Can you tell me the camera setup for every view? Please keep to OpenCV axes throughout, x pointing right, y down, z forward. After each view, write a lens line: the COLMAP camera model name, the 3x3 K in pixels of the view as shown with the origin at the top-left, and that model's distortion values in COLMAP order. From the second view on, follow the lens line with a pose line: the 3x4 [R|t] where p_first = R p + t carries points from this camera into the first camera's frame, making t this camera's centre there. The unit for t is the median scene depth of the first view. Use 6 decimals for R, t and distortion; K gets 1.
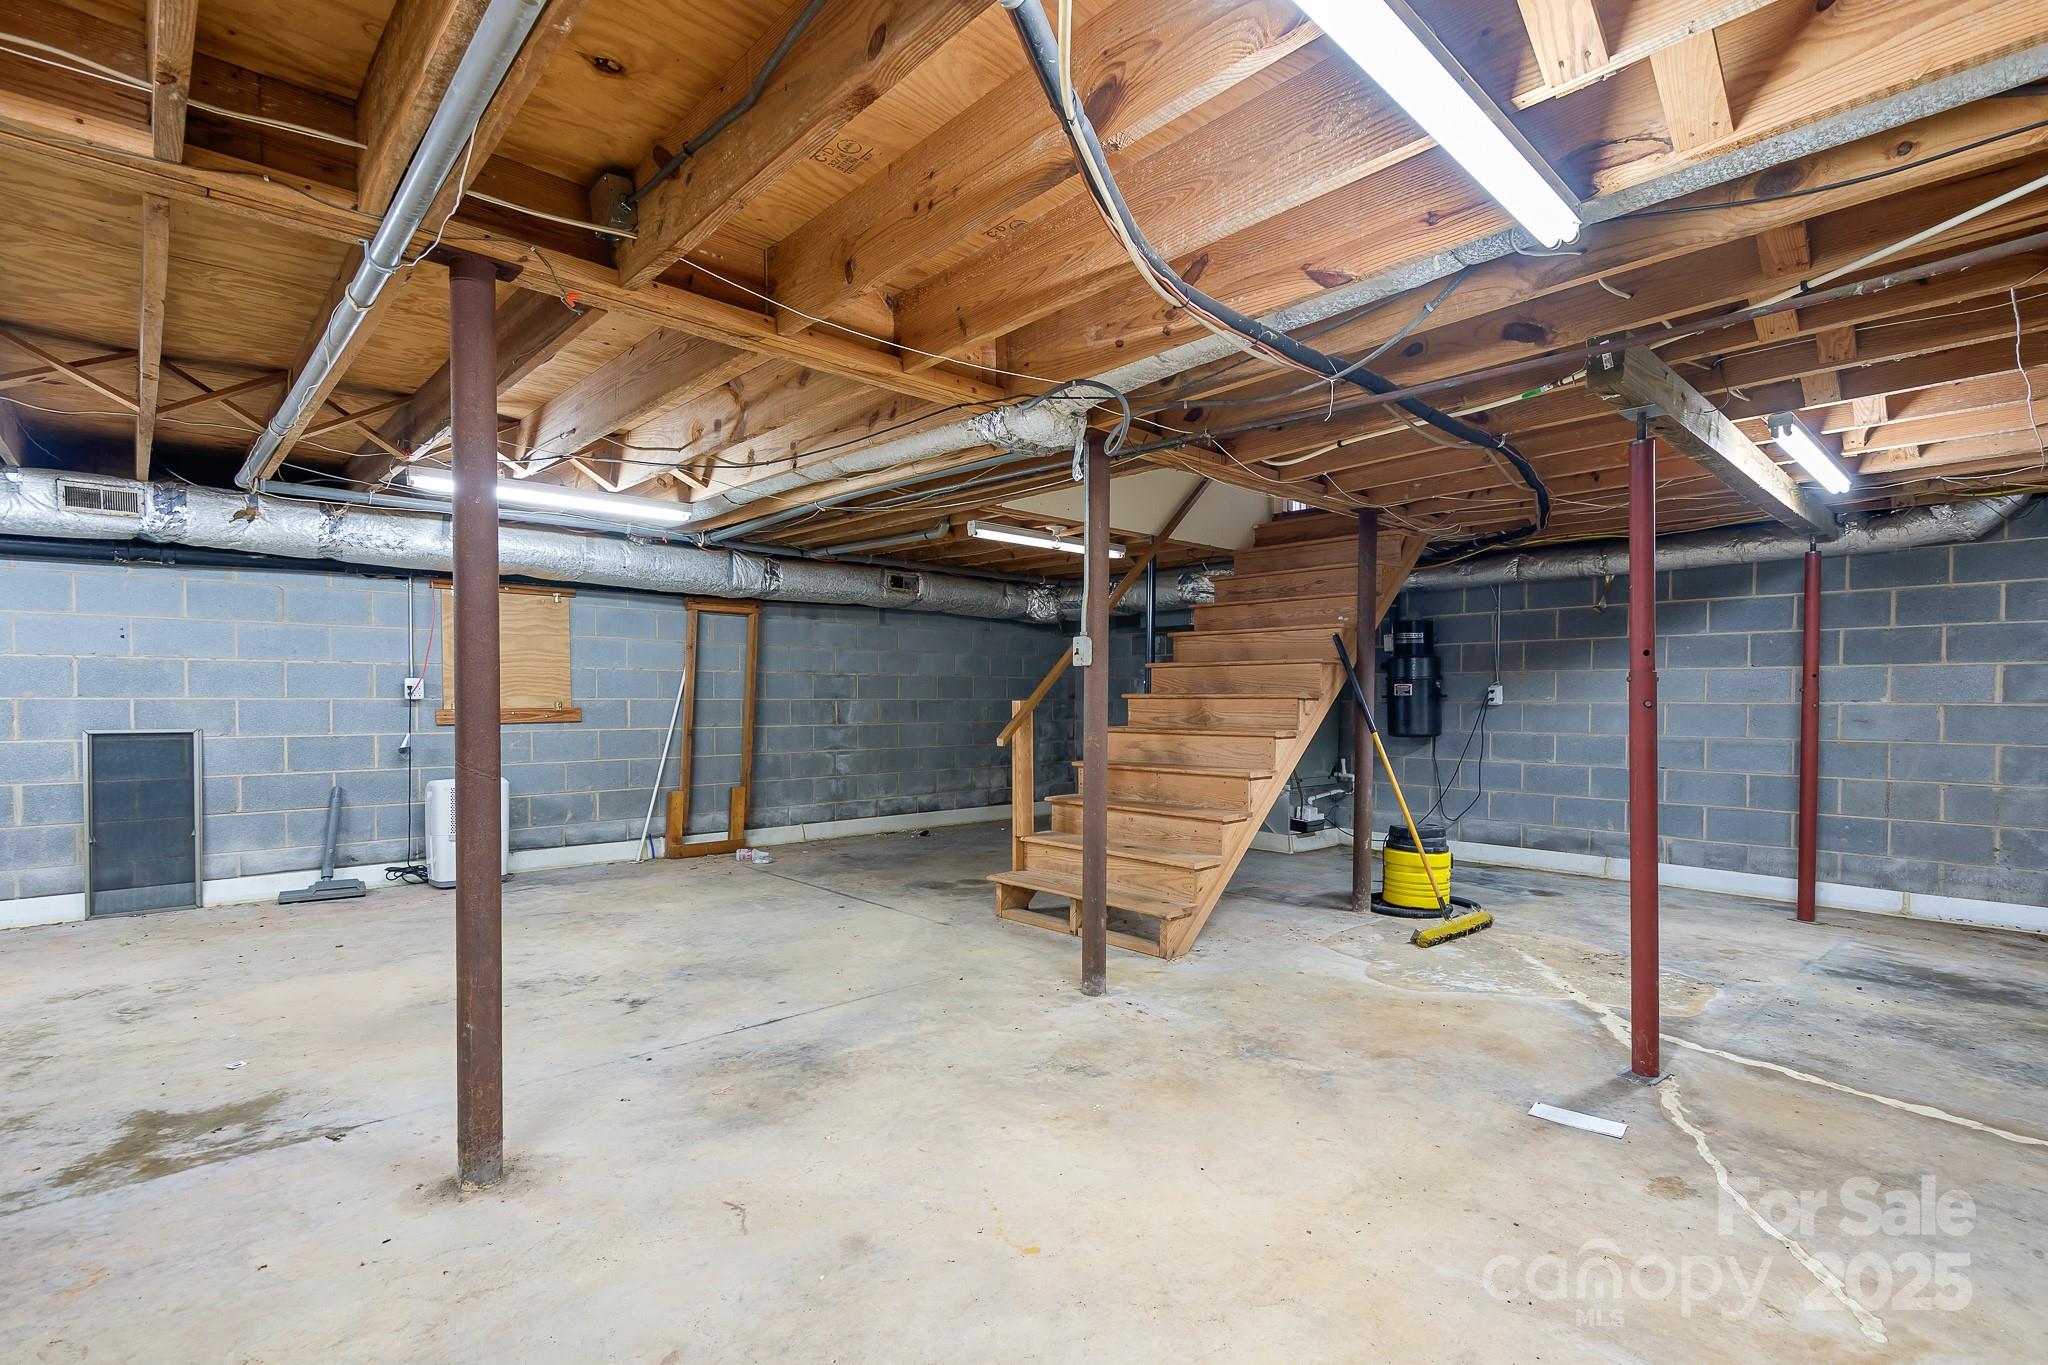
lens RADIAL K [[939.4, 0, 1024.9], [0, 939.4, 693.8], [0, 0, 1]] dist [0.012208, -0.005012]
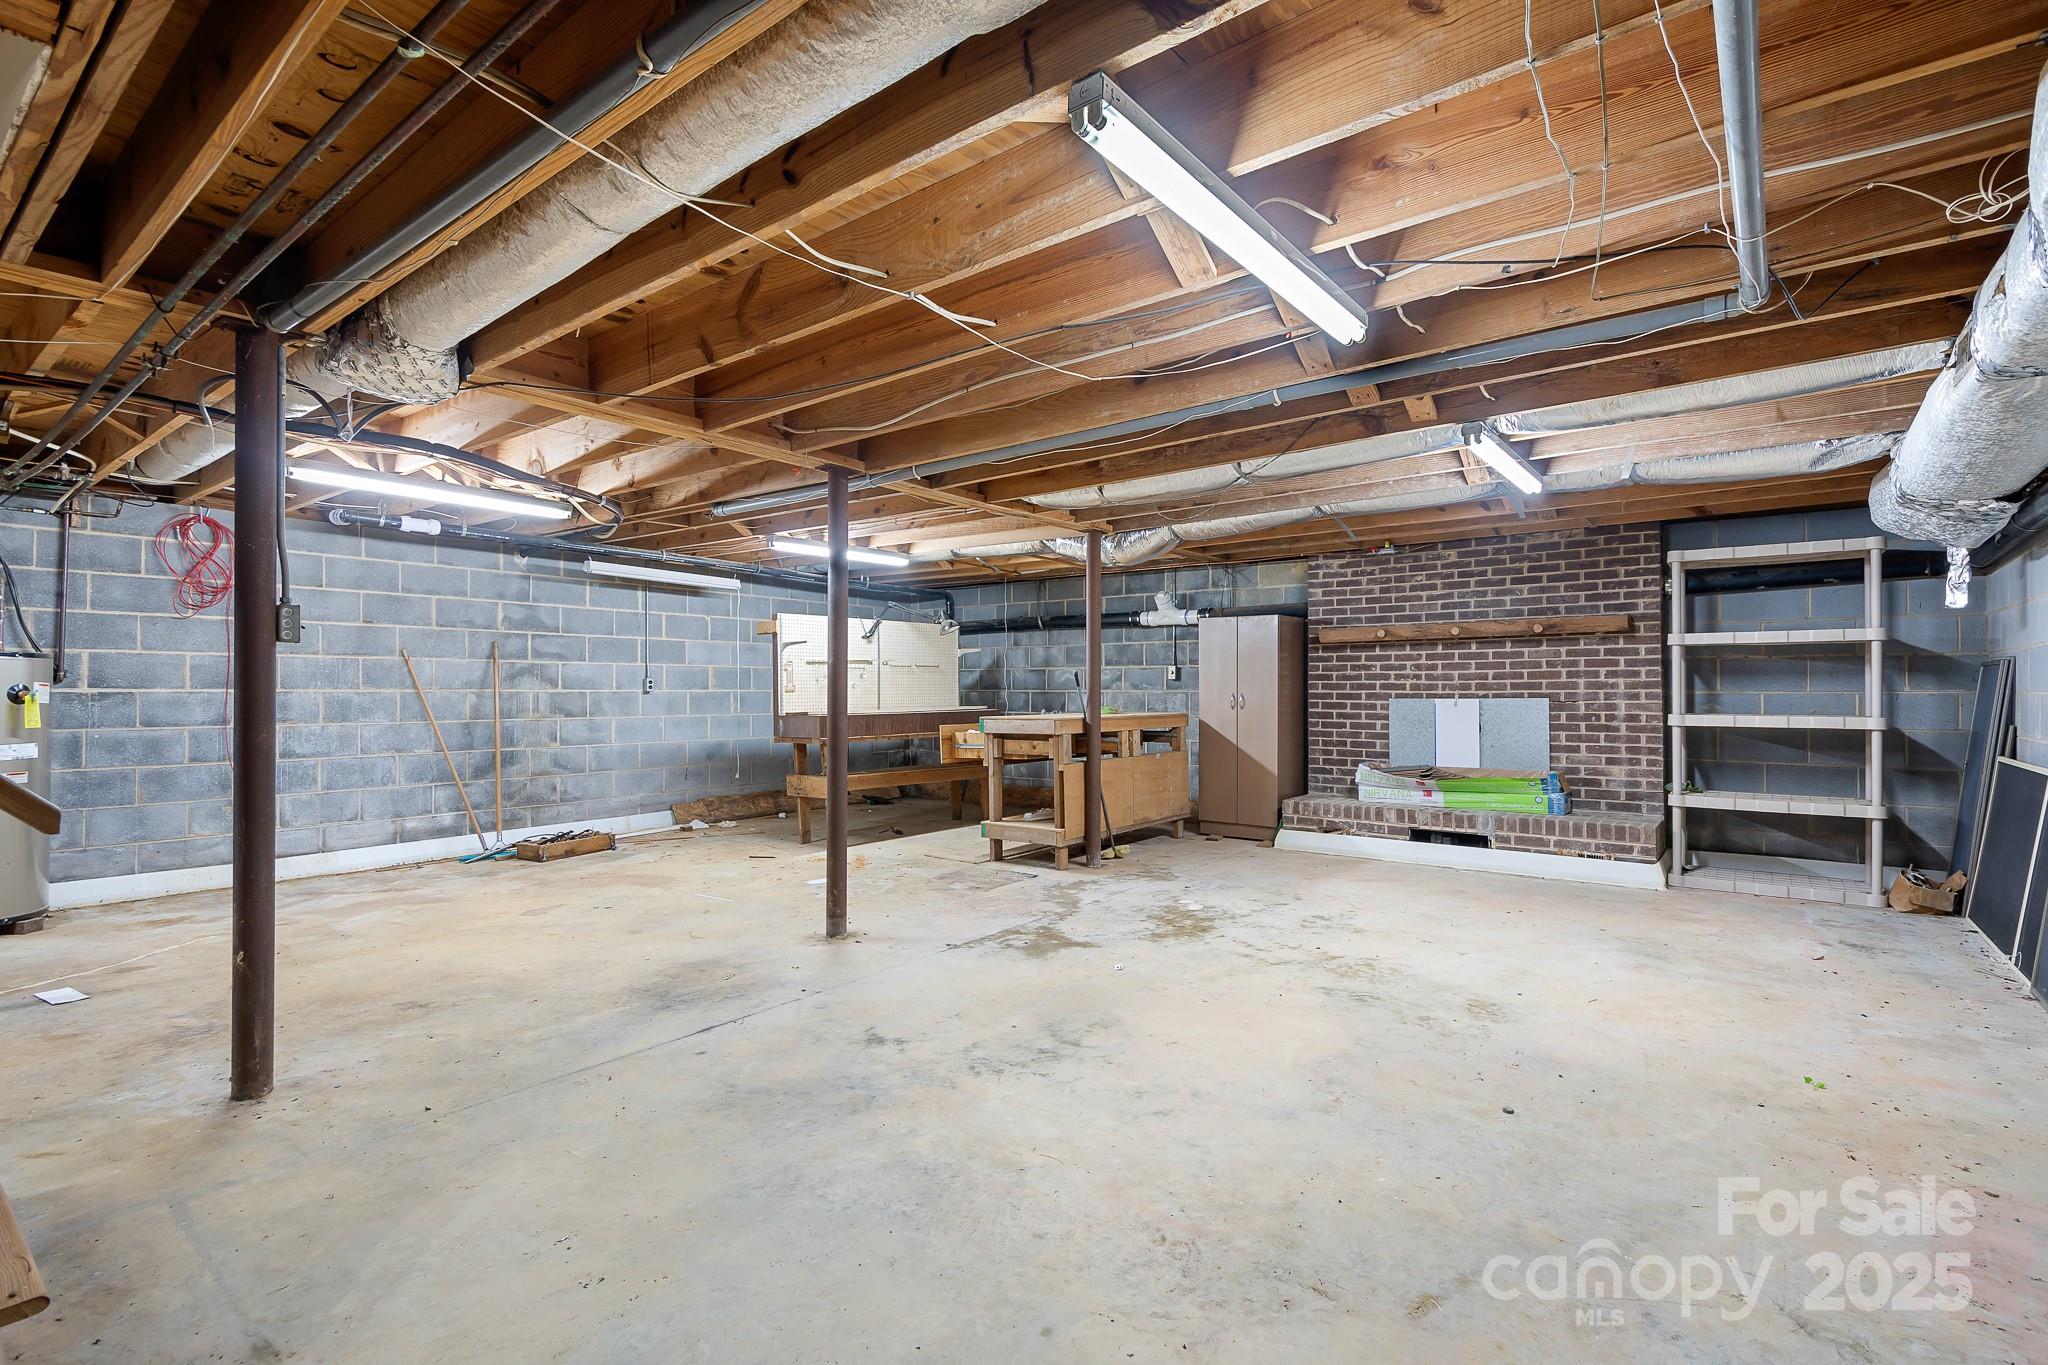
lens RADIAL K [[939.4, 0, 1025.7], [0, 939.4, 687.5], [0, 0, 1]] dist [0.012208, -0.005012]
pose [[-0.986857, -0.005041, -0.161516, -0.438038], [-0.003671, 0.999955, -0.008778, 0.013514], [0.161553, -0.008070, -0.986831, 2.020618]]
